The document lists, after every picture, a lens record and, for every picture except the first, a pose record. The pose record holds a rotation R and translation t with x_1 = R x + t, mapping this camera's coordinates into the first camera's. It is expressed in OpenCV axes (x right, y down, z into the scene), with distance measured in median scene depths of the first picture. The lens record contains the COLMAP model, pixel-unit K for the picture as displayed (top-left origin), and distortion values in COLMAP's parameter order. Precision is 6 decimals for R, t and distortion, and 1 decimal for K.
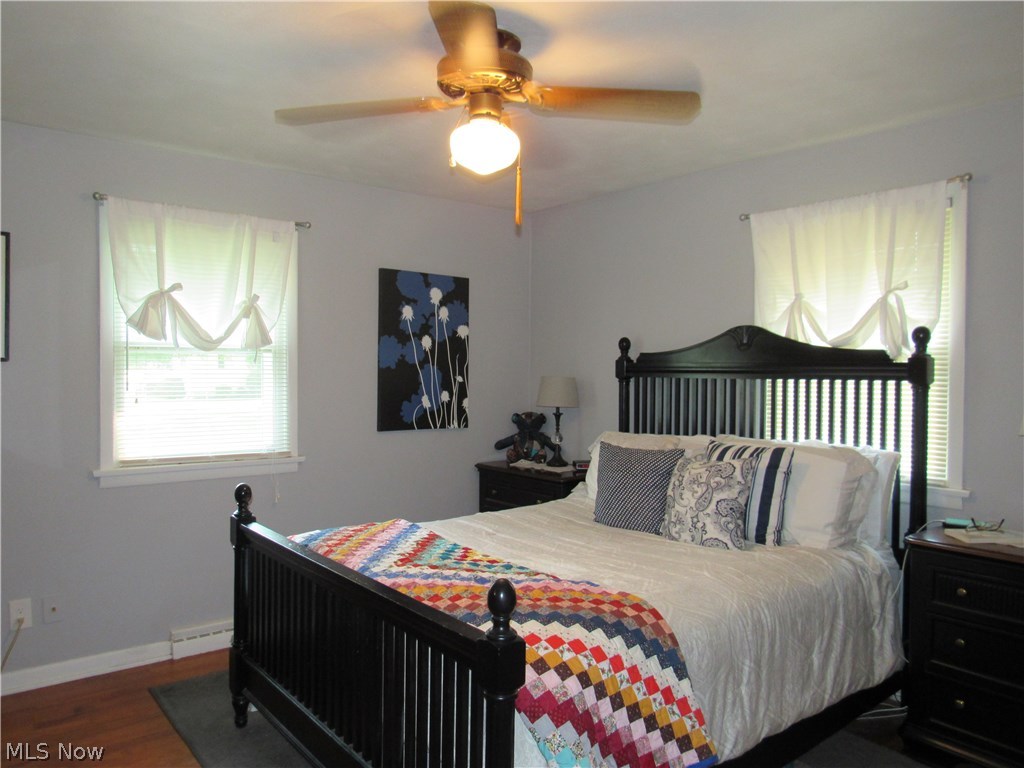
lens RADIAL K [[731.8, 0, 506.5], [0, 731.8, 381.8], [0, 0, 1]] dist [-0.031291, 0.001916]
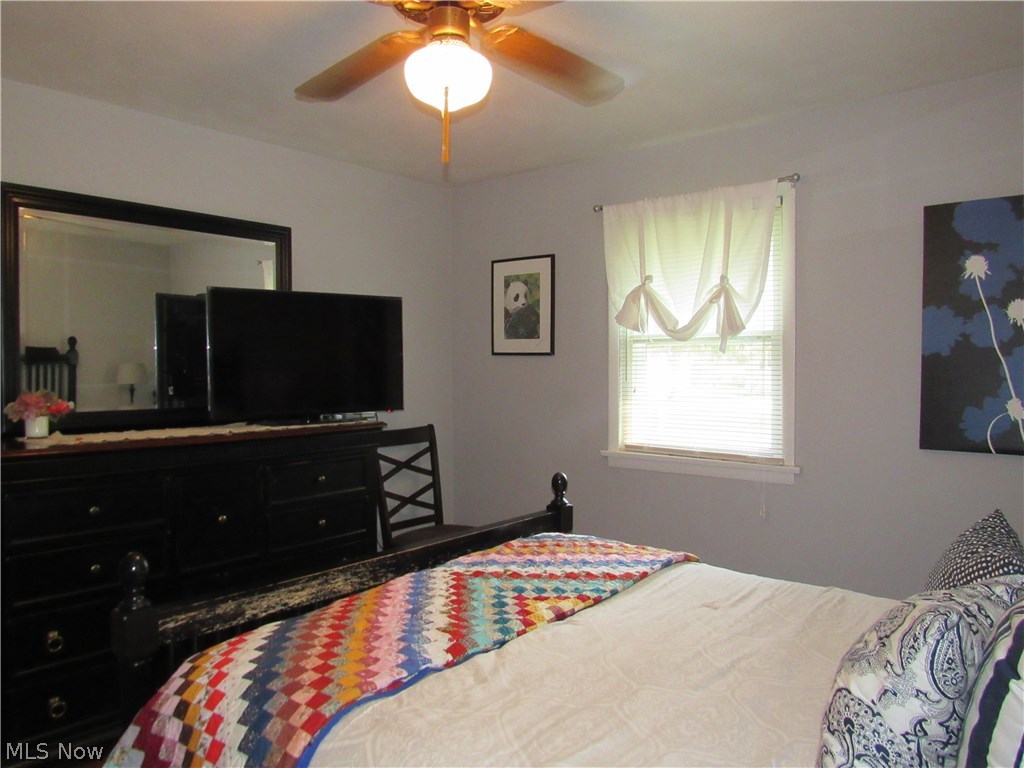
lens RADIAL K [[731.8, 0, 505.9], [0, 731.8, 385.8], [0, 0, 1]] dist [-0.031291, 0.001916]
pose [[0.174495, 0.020794, -0.984439, 0.466798], [-0.010855, 0.999757, 0.019193, 0.000782], [0.984598, 0.007337, 0.174678, 0.563185]]
